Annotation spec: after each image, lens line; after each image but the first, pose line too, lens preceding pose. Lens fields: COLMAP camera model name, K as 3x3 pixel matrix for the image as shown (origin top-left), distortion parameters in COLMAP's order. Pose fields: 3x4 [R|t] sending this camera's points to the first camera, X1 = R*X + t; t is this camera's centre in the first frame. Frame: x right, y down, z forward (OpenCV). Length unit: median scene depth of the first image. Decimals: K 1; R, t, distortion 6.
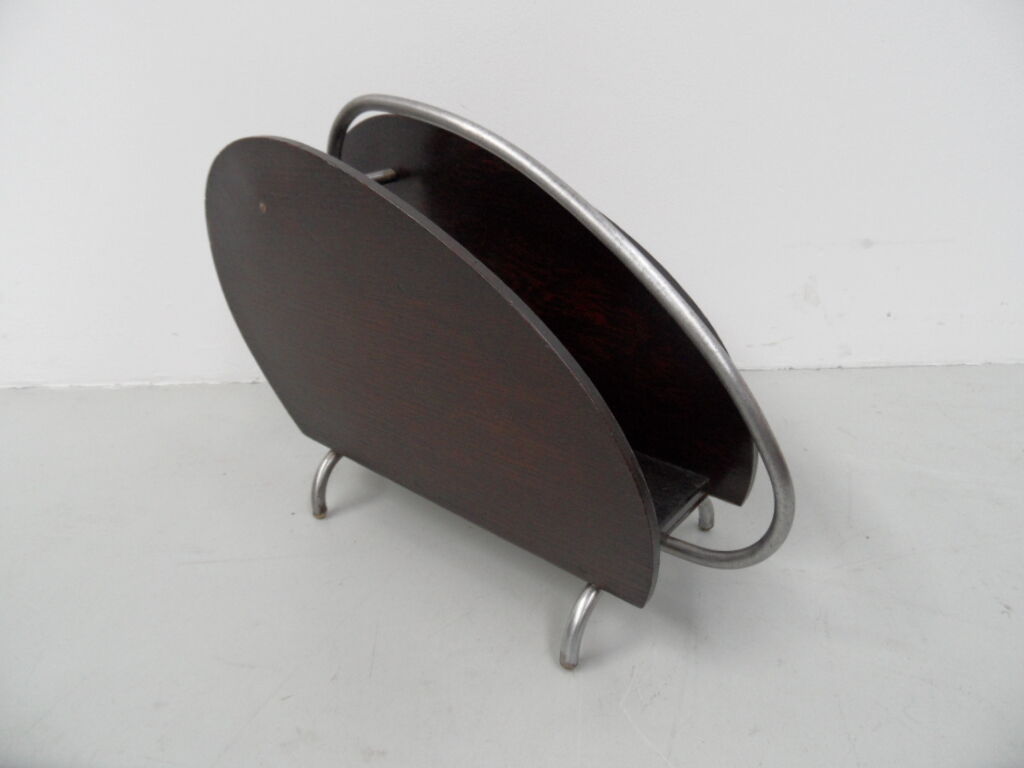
lens RADIAL K [[752.6, 0, 521.9], [0, 752.6, 380.2], [0, 0, 1]] dist [-0.042048, 0.031330]
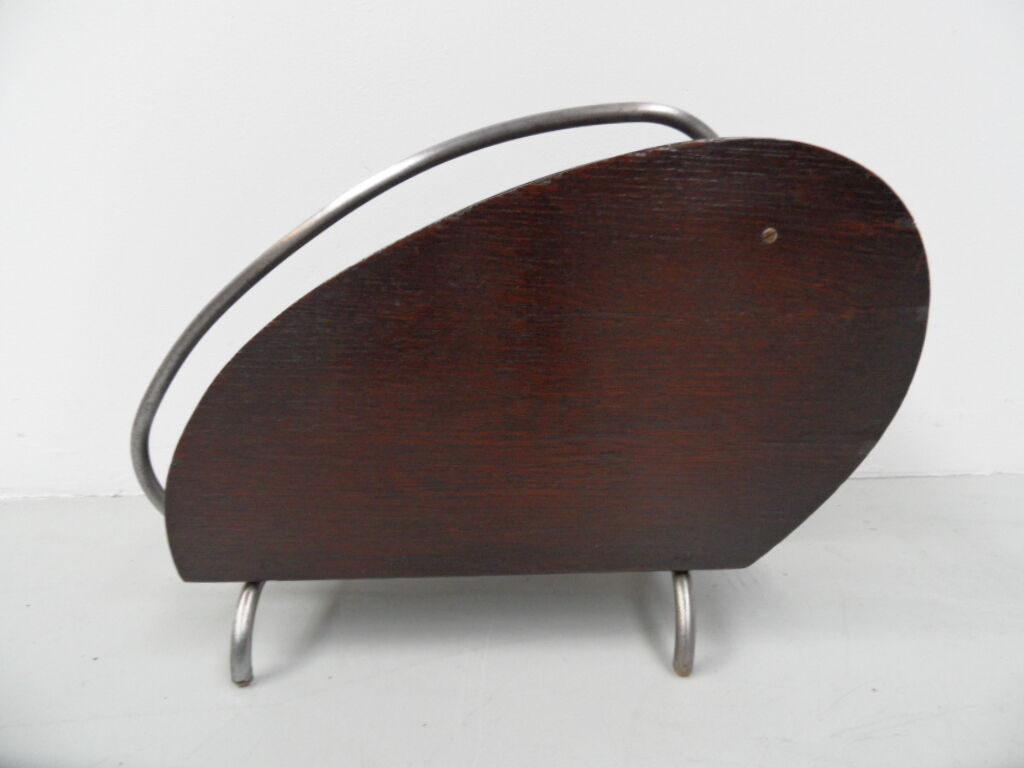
lens RADIAL K [[752.6, 0, 521.9], [0, 752.6, 380.2], [0, 0, 1]] dist [-0.042048, 0.031330]
pose [[0.999887, 0.002690, 0.014781, 0.077410], [0.000287, 0.980235, -0.197836, 0.040936], [-0.015021, 0.197818, 0.980124, 0.167107]]
